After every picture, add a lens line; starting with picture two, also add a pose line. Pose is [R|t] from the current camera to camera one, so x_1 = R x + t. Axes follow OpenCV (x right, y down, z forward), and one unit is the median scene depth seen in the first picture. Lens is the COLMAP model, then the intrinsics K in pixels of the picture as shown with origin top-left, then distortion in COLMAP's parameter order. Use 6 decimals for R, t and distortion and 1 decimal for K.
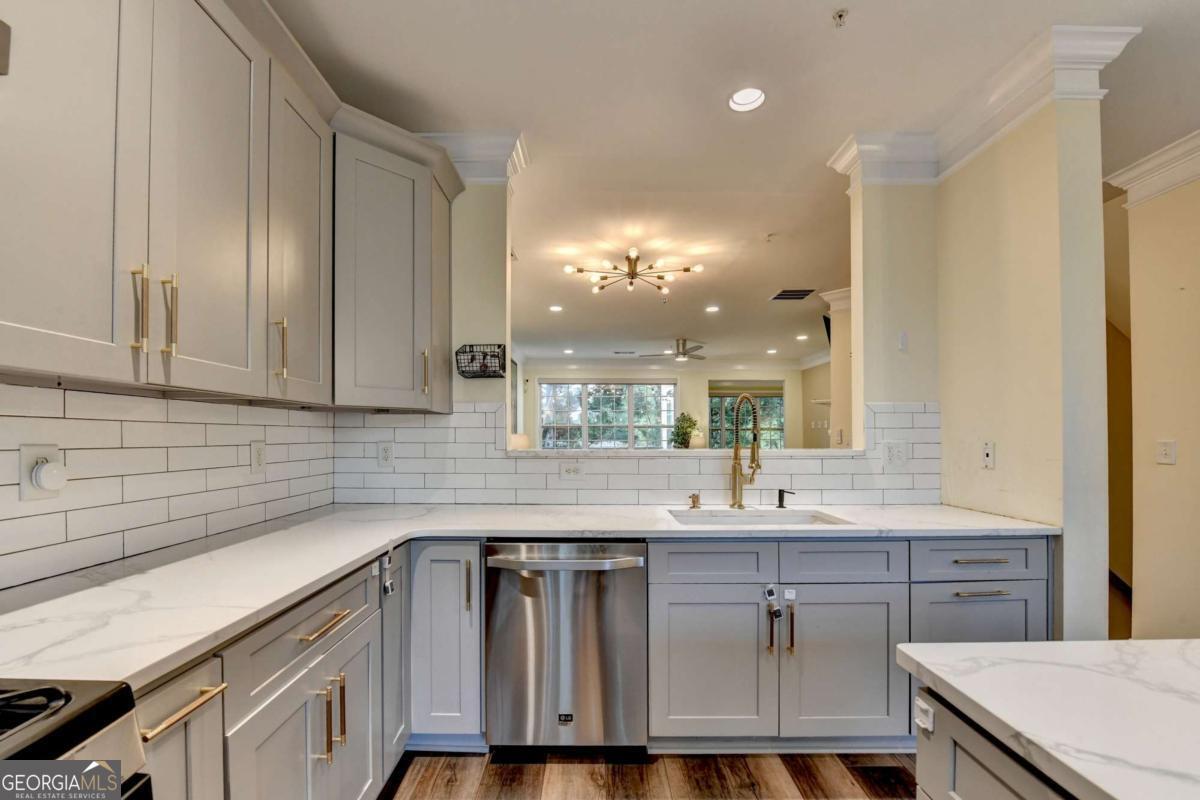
lens RADIAL K [[497.0, 0, 595.2], [0, 497.0, 437.2], [0, 0, 1]] dist [-0.012858, -0.000165]
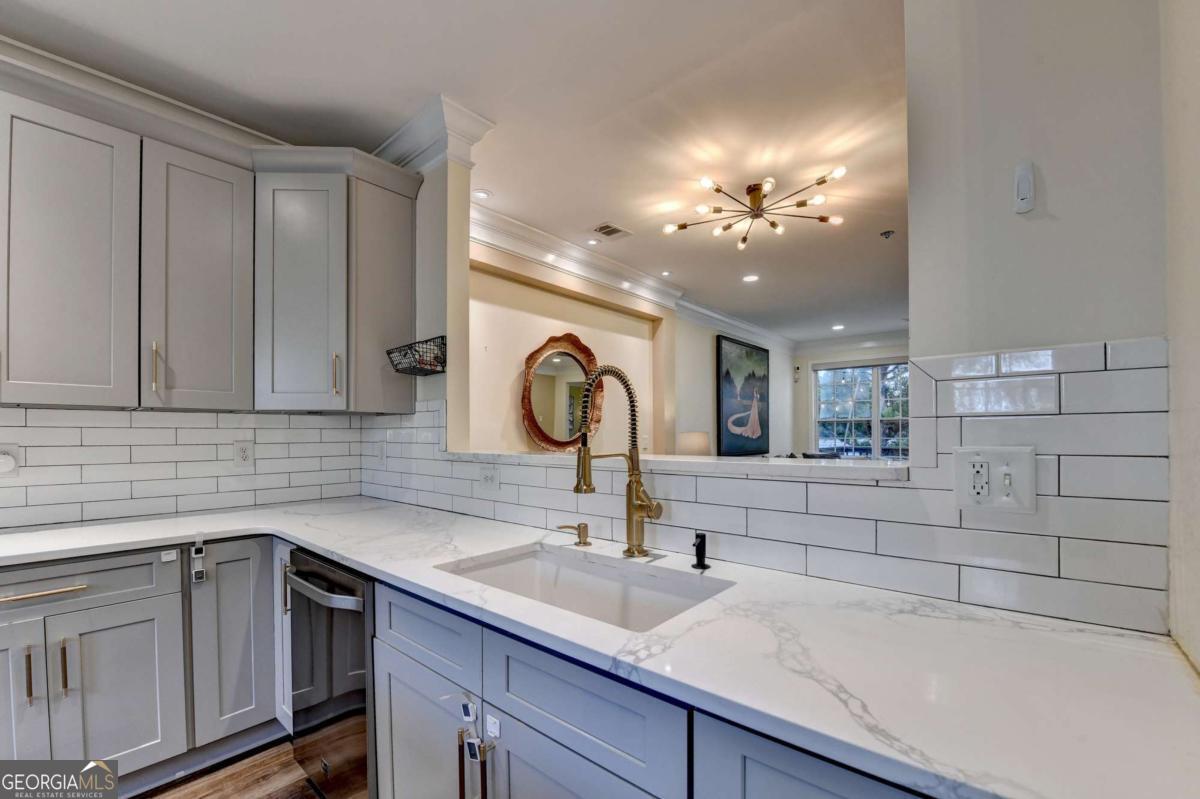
lens RADIAL K [[497.0, 0, 595.2], [0, 497.0, 436.7], [0, 0, 1]] dist [-0.012858, -0.000165]
pose [[0.752219, -0.000093, -0.658914, 0.625950], [0.003951, 0.999983, 0.004370, -0.004114], [0.658902, -0.005890, 0.752206, 0.496177]]
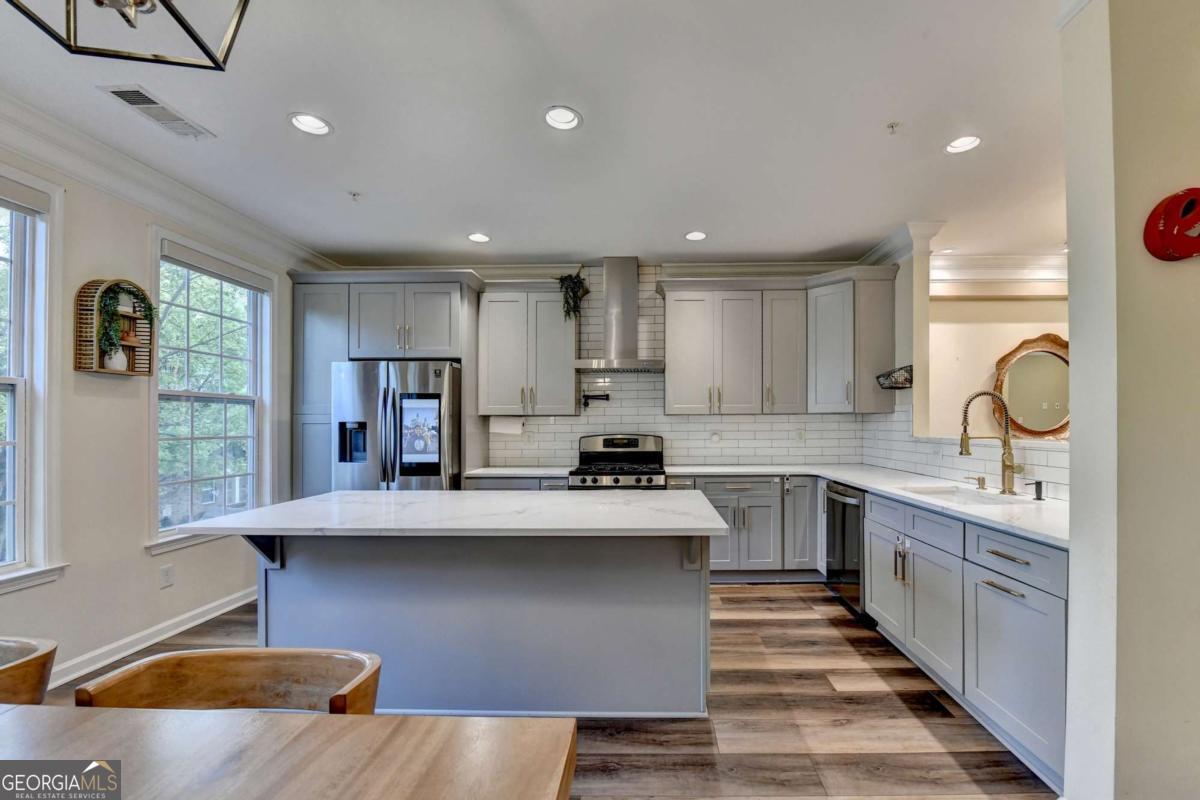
lens RADIAL K [[509.5, 0, 638.2], [0, 509.5, 426.0], [0, 0, 1]] dist [-0.024501, -0.000193]
pose [[-0.020597, 0.000890, -0.999787, 1.346273], [0.005297, 0.999986, 0.000781, -0.009895], [0.999774, -0.005280, -0.020601, 0.213117]]
